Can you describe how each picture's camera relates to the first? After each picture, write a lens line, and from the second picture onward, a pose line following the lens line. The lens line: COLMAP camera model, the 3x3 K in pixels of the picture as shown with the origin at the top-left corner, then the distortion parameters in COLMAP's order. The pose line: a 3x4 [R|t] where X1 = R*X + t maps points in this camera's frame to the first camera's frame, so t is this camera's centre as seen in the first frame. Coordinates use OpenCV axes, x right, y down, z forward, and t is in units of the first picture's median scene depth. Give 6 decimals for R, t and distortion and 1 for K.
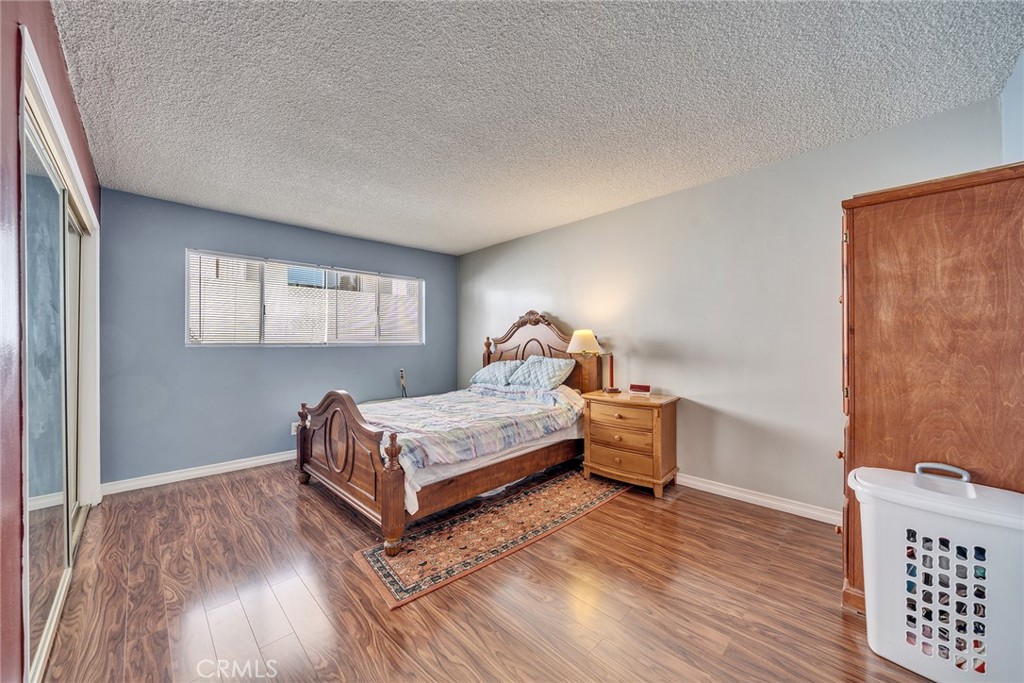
lens RADIAL K [[381.2, 0, 507.5], [0, 381.2, 339.5], [0, 0, 1]] dist [-0.005551, 0.000012]
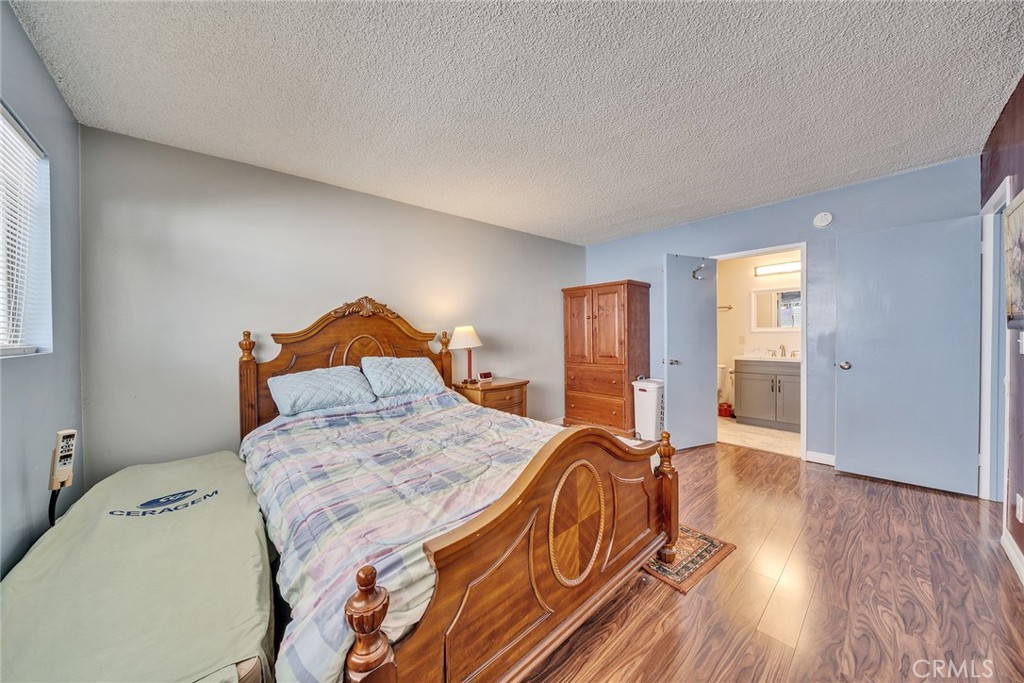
lens RADIAL K [[349.4, 0, 511.1], [0, 349.4, 339.9], [0, 0, 1]] dist [-0.005865, -0.000011]
pose [[0.030600, -0.008831, 0.999493, -0.738240], [0.005633, 0.999947, 0.008663, 0.004590], [-0.999516, 0.005365, 0.030648, 0.853278]]
